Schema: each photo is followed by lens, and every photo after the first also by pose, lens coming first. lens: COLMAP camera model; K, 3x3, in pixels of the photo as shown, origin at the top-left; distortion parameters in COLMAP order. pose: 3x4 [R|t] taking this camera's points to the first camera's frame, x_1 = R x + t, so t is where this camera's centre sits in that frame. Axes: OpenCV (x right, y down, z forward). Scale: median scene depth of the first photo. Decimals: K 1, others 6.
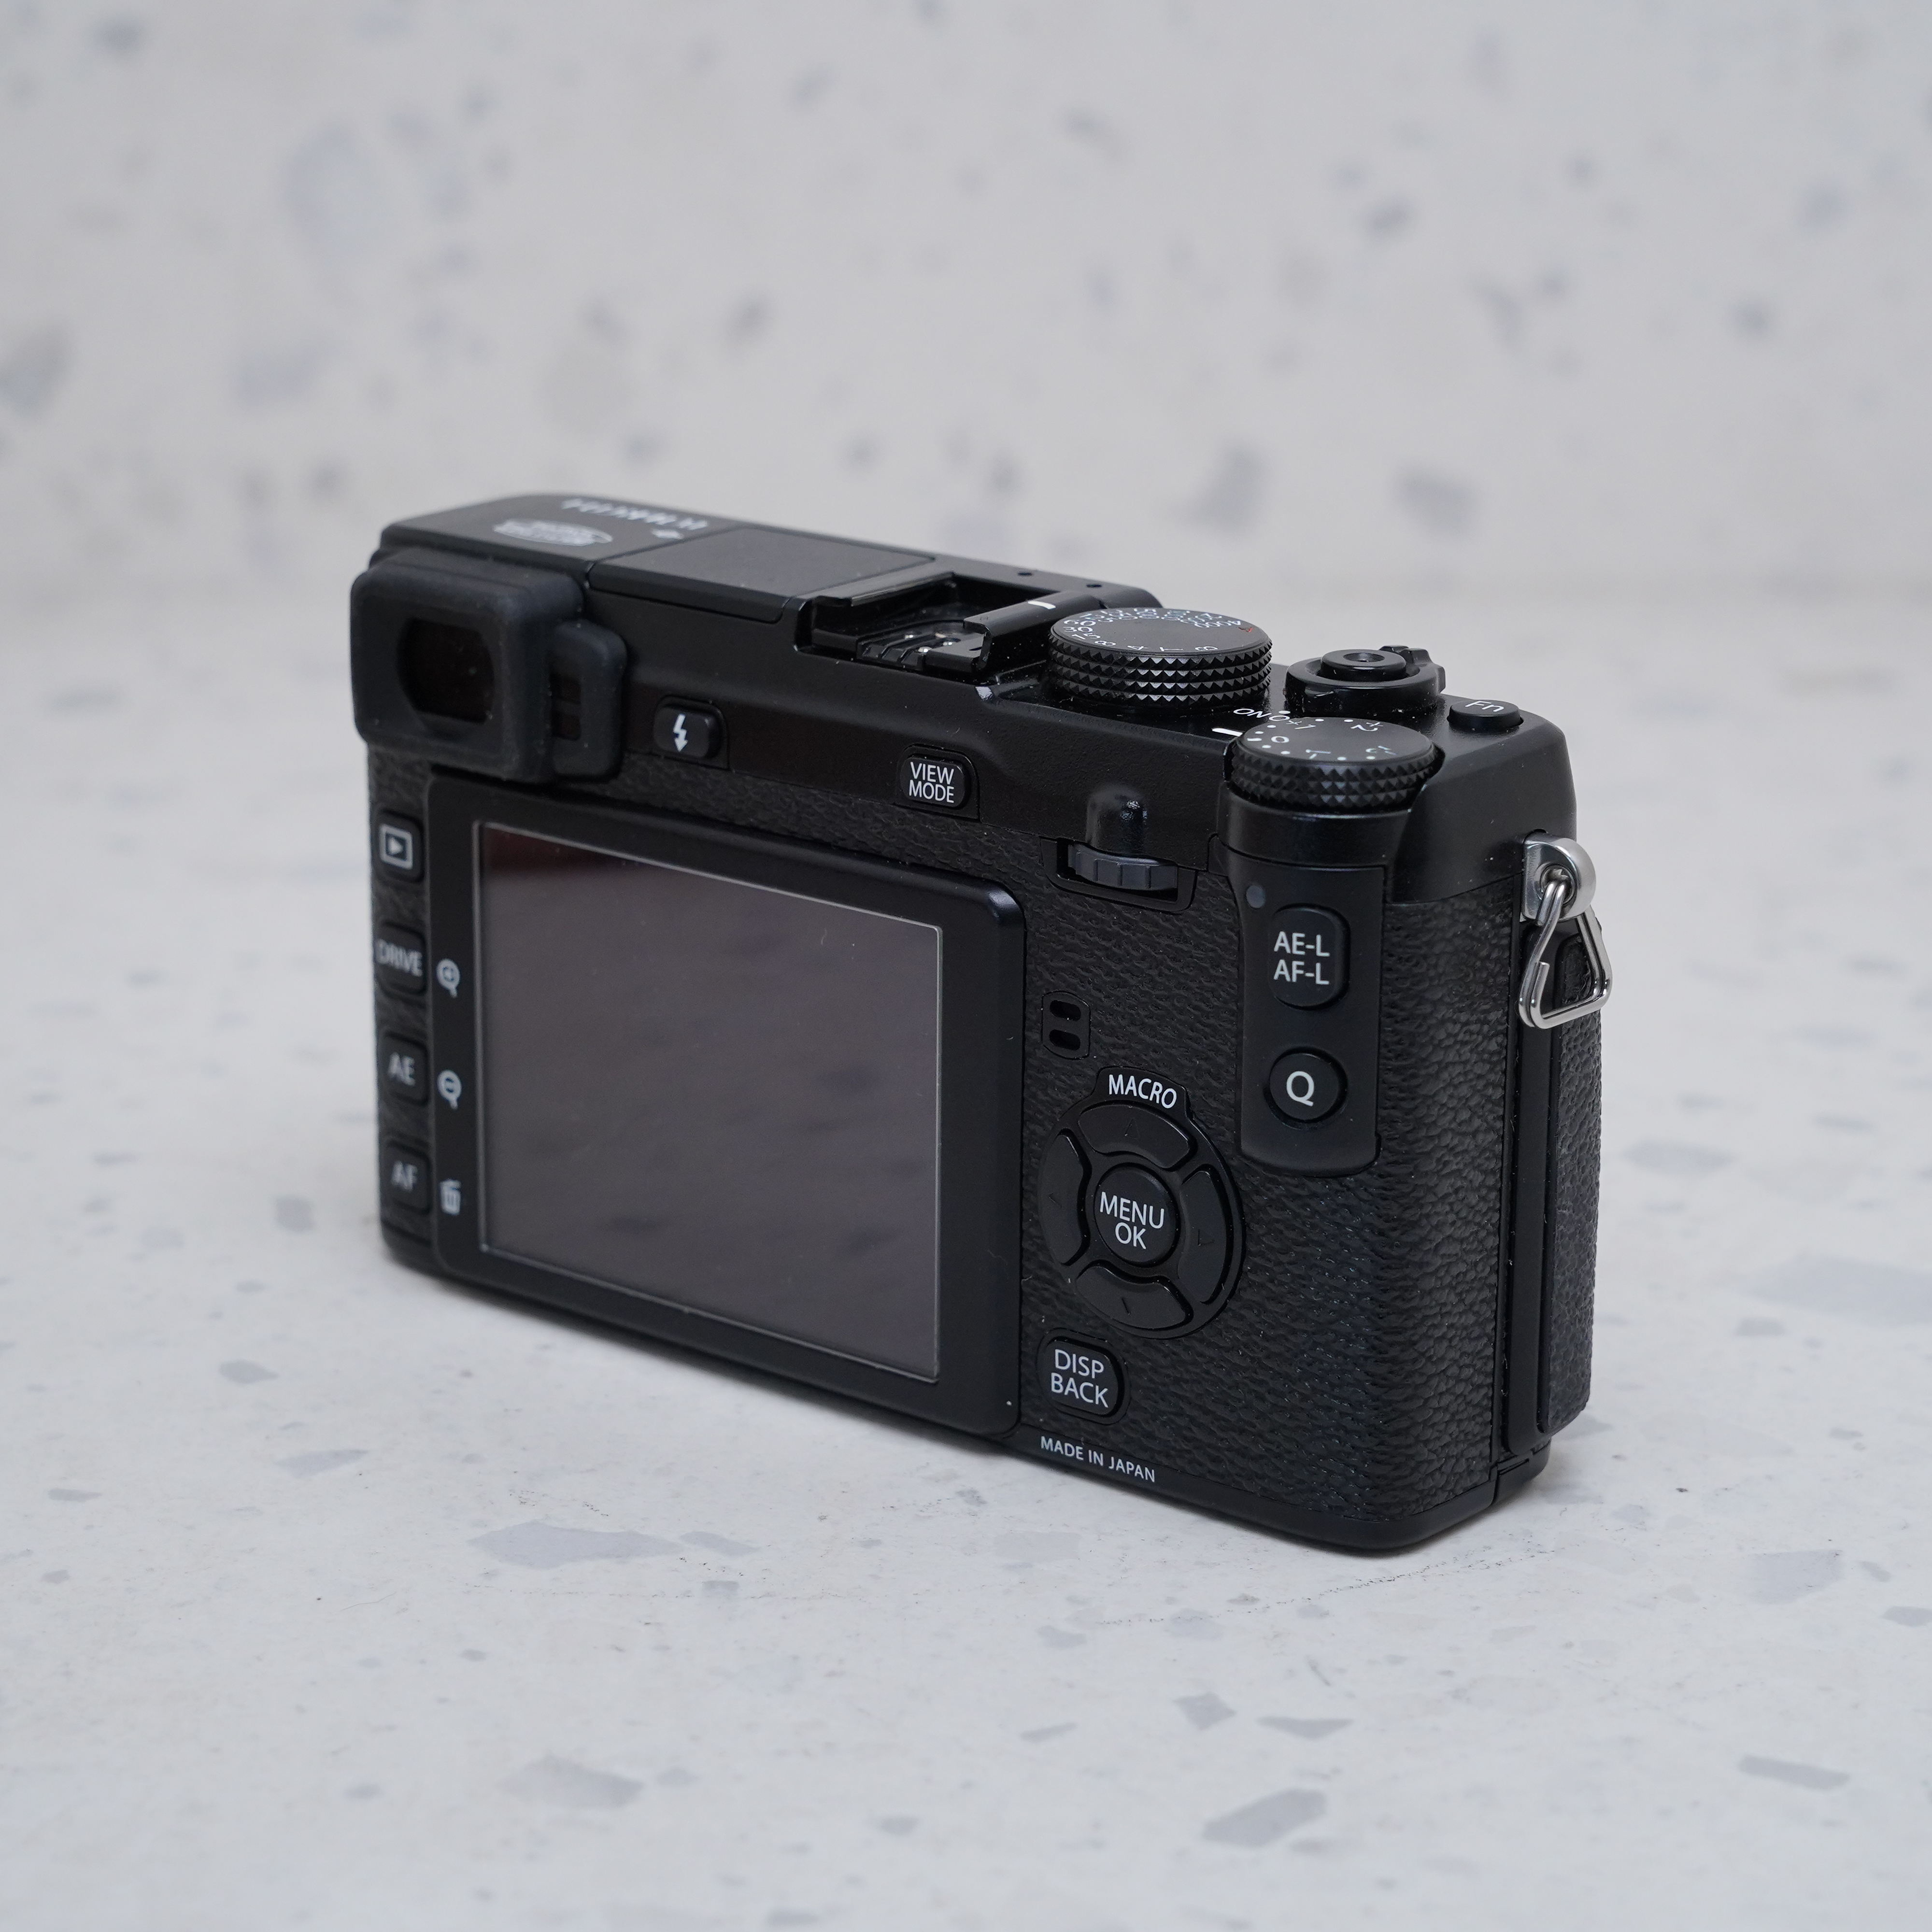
lens RADIAL K [[5278.5, 0, 966.0], [0, 5278.5, 966.0], [0, 0, 1]] dist [-0.054851, -0.157718]
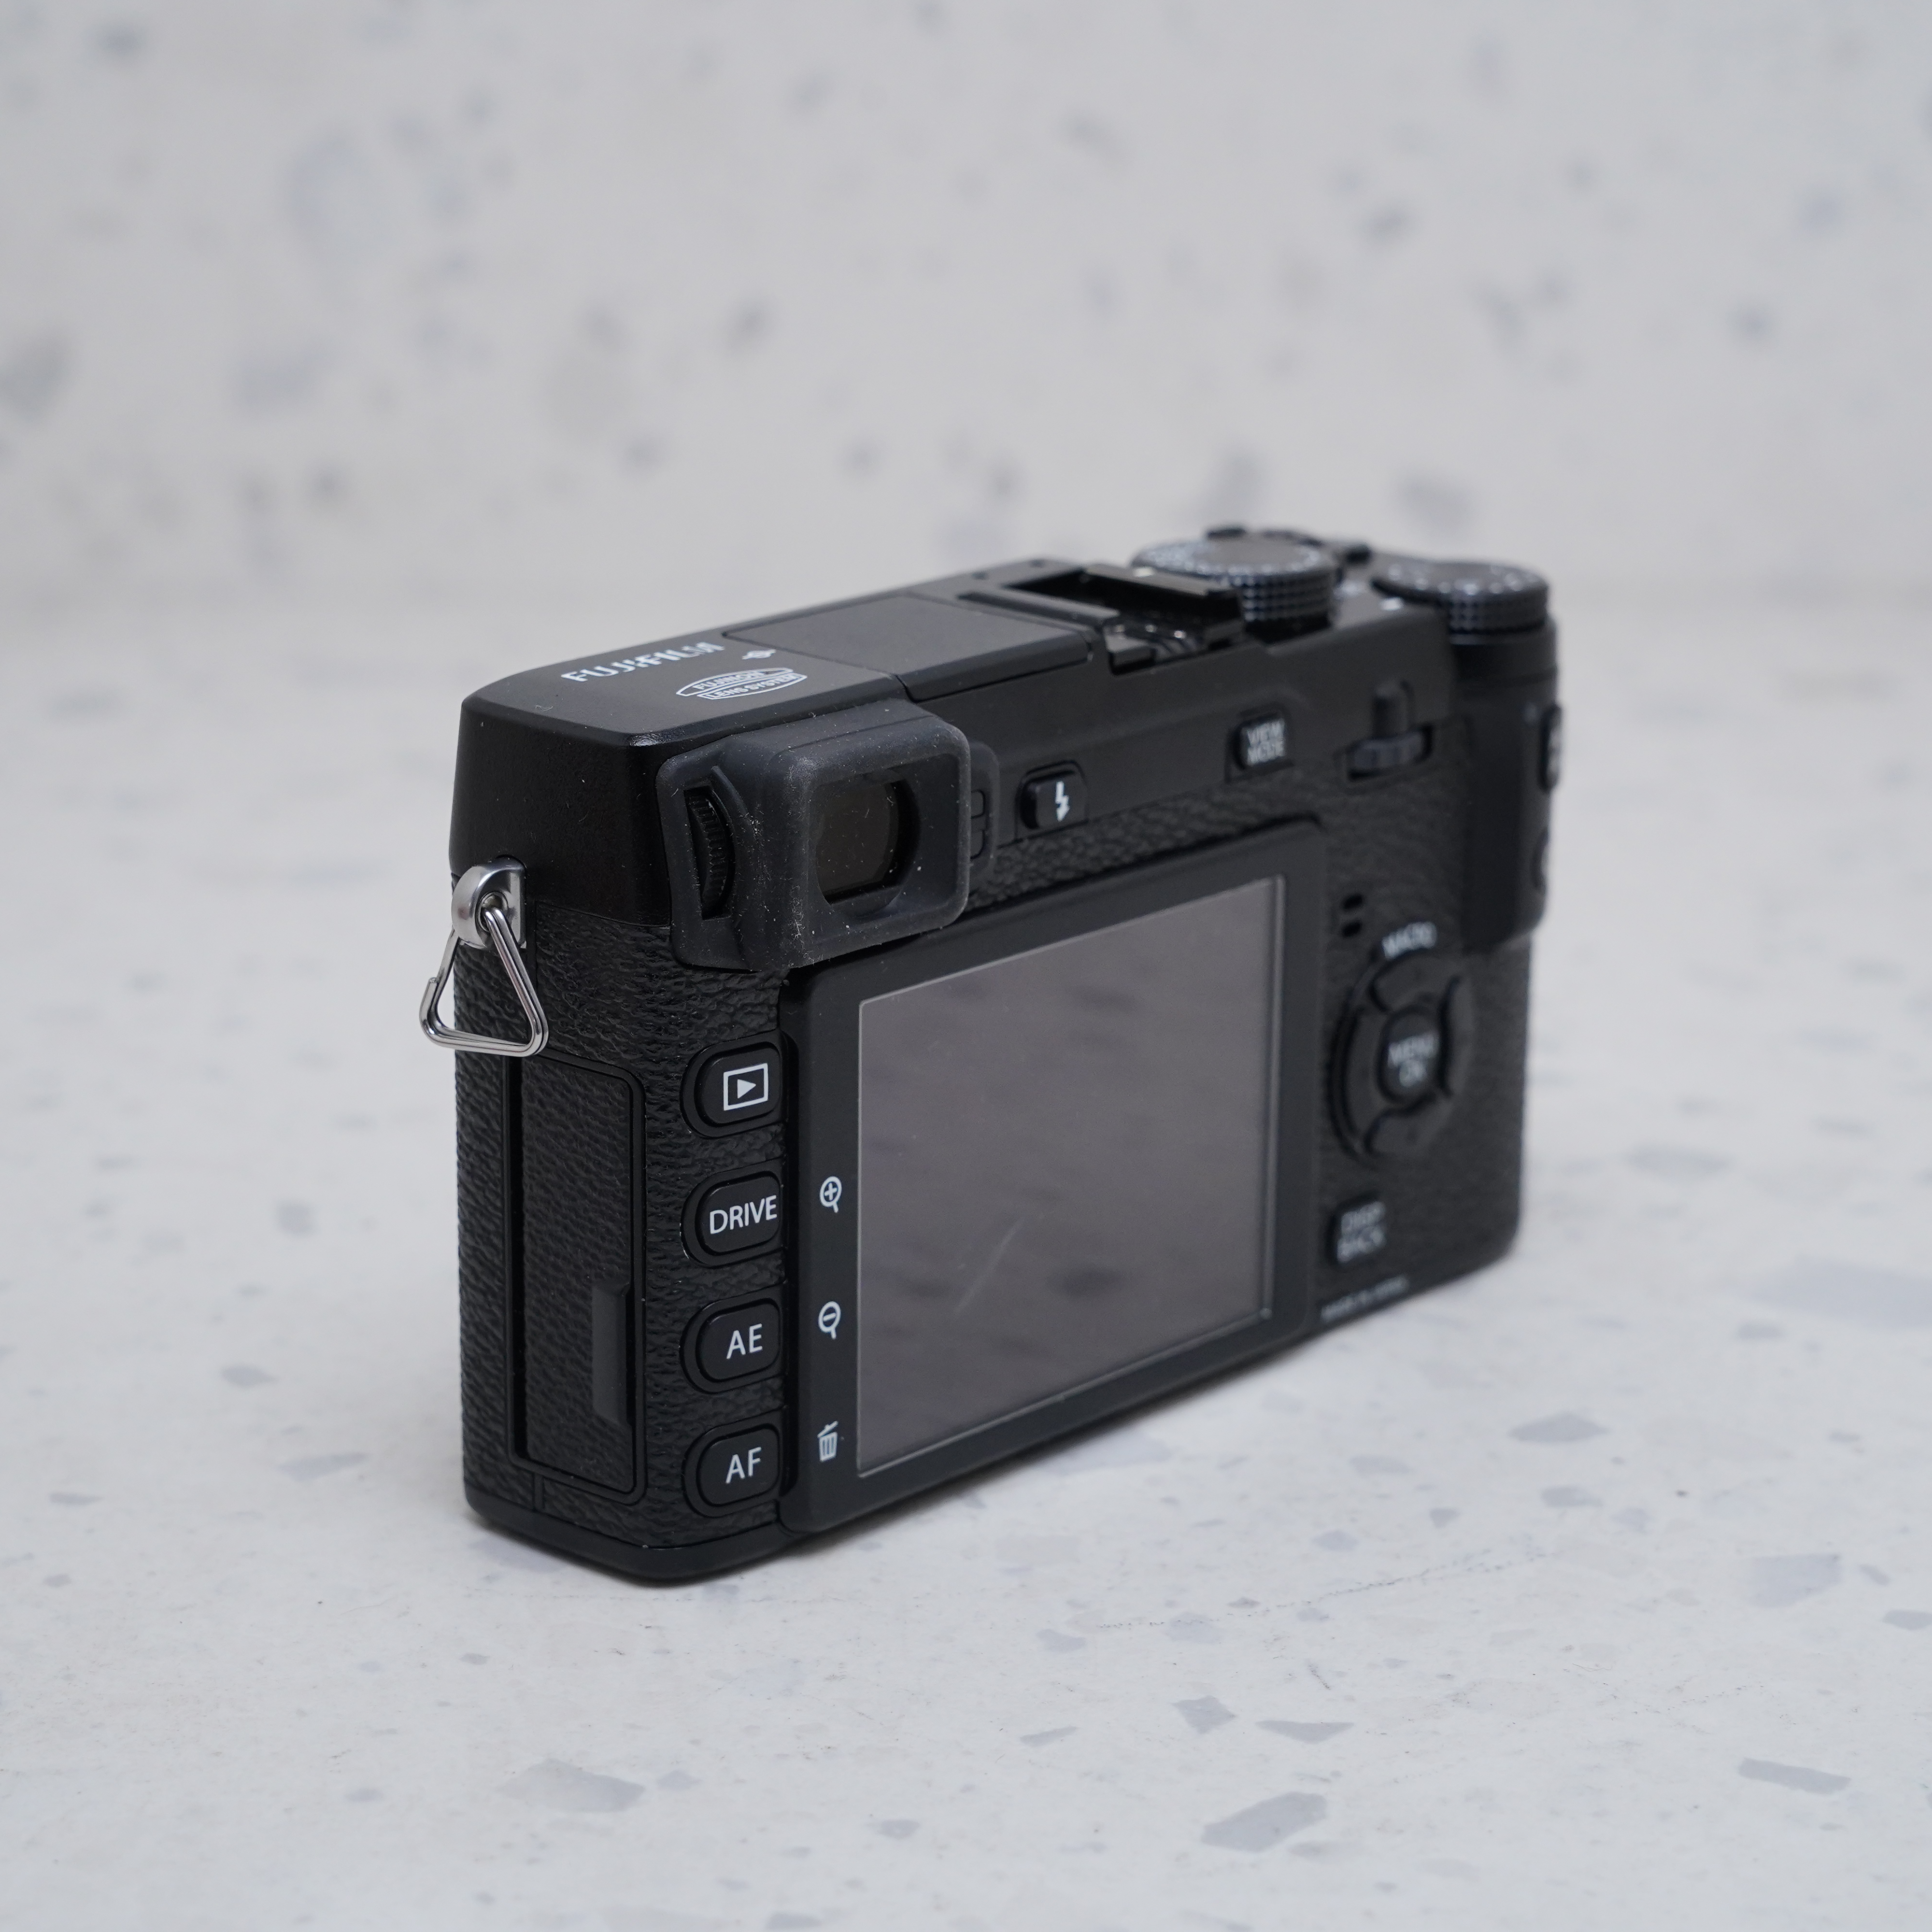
lens RADIAL K [[5278.5, 0, 966.0], [0, 5278.5, 966.0], [0, 0, 1]] dist [-0.054851, -0.157718]
pose [[0.032930, -0.280366, 0.959328, -0.982532], [0.267303, 0.927354, 0.261846, -0.272027], [-0.963050, 0.247809, 0.105480, 0.923281]]
